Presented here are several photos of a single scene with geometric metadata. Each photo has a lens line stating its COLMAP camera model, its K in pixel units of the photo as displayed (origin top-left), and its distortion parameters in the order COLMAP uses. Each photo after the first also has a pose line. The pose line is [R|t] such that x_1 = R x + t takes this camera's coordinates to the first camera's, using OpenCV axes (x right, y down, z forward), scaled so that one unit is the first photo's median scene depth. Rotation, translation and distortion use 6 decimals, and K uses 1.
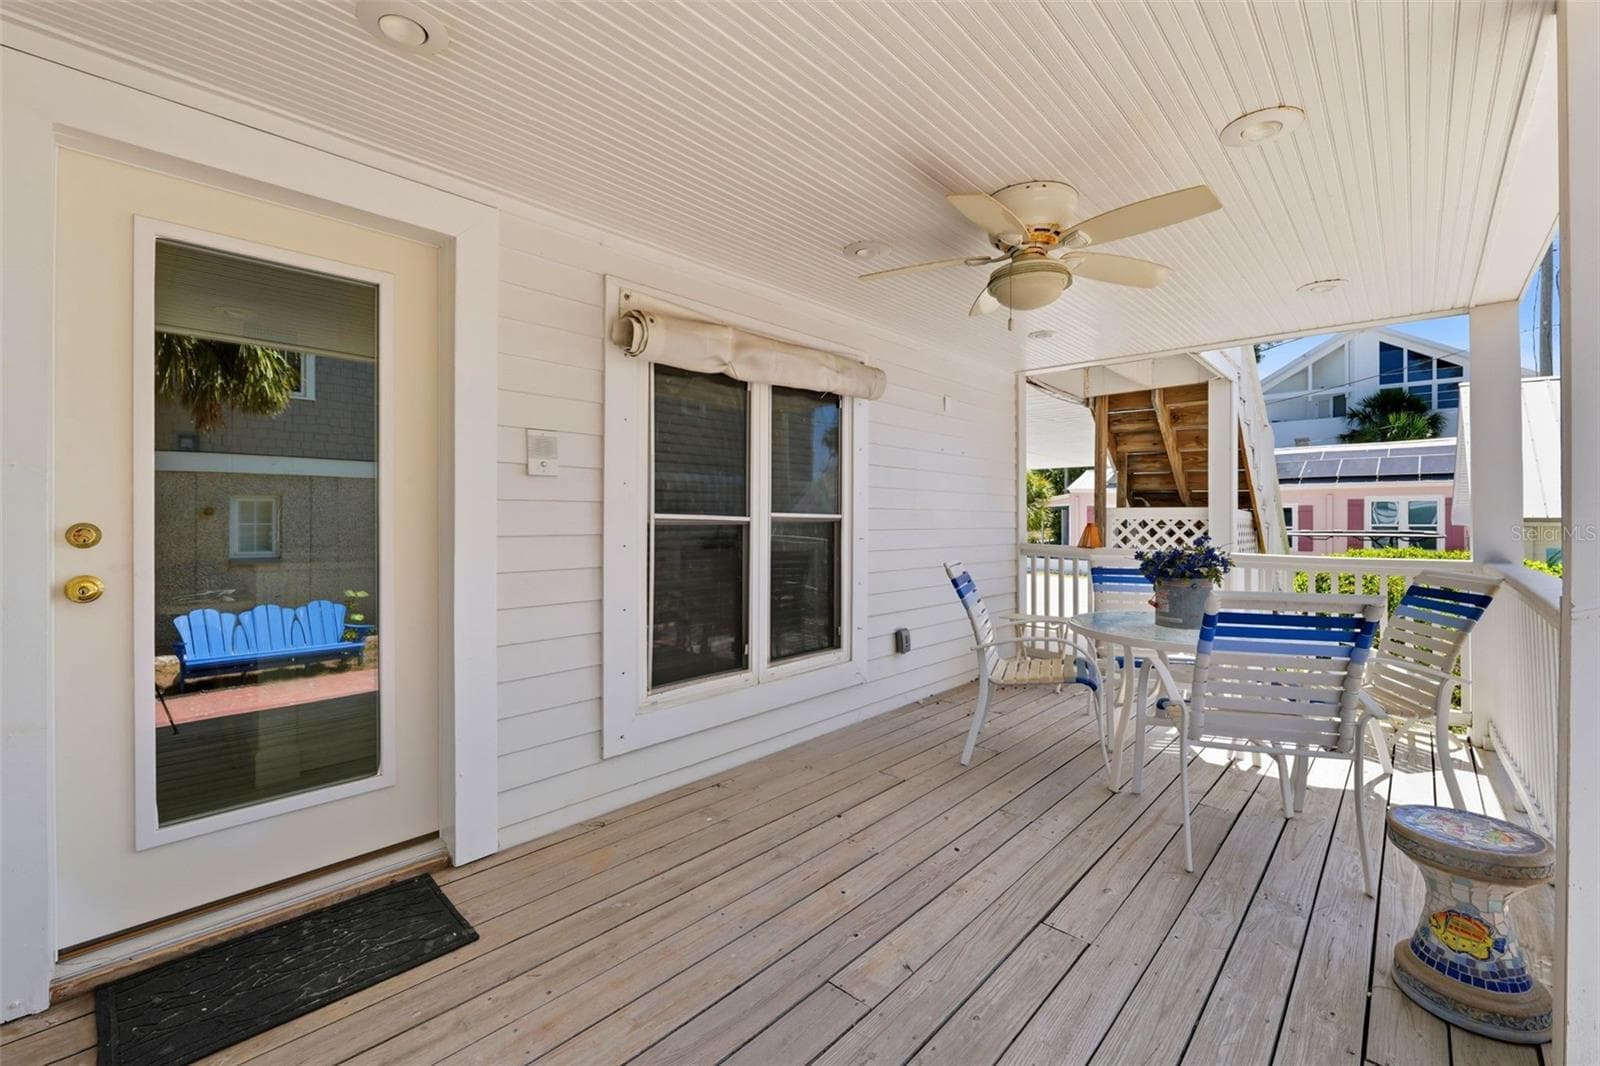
lens RADIAL K [[662.9, 0, 805.9], [0, 662.9, 523.9], [0, 0, 1]] dist [-0.002955, -0.000345]
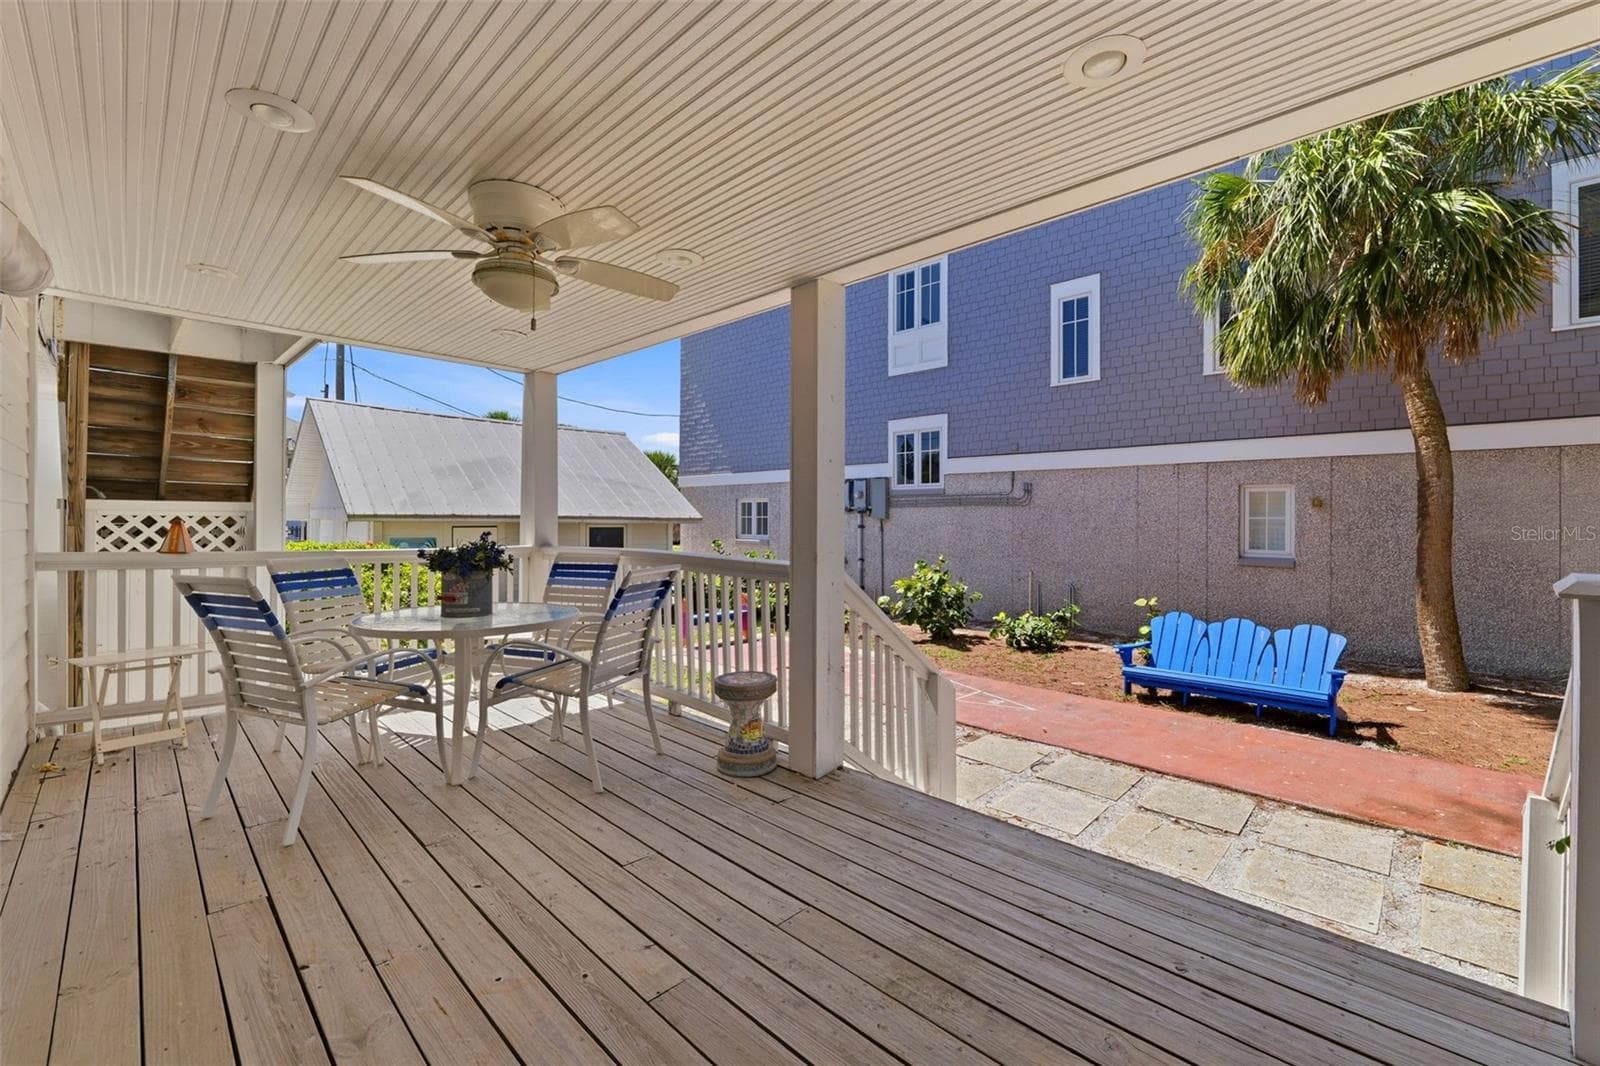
lens RADIAL K [[662.9, 0, 802.9], [0, 662.9, 521.6], [0, 0, 1]] dist [-0.002955, -0.000345]
pose [[0.039498, -0.009897, 0.999171, -0.591428], [0.003166, 0.999947, 0.009780, -0.012263], [-0.999215, 0.002777, 0.039528, 0.472933]]
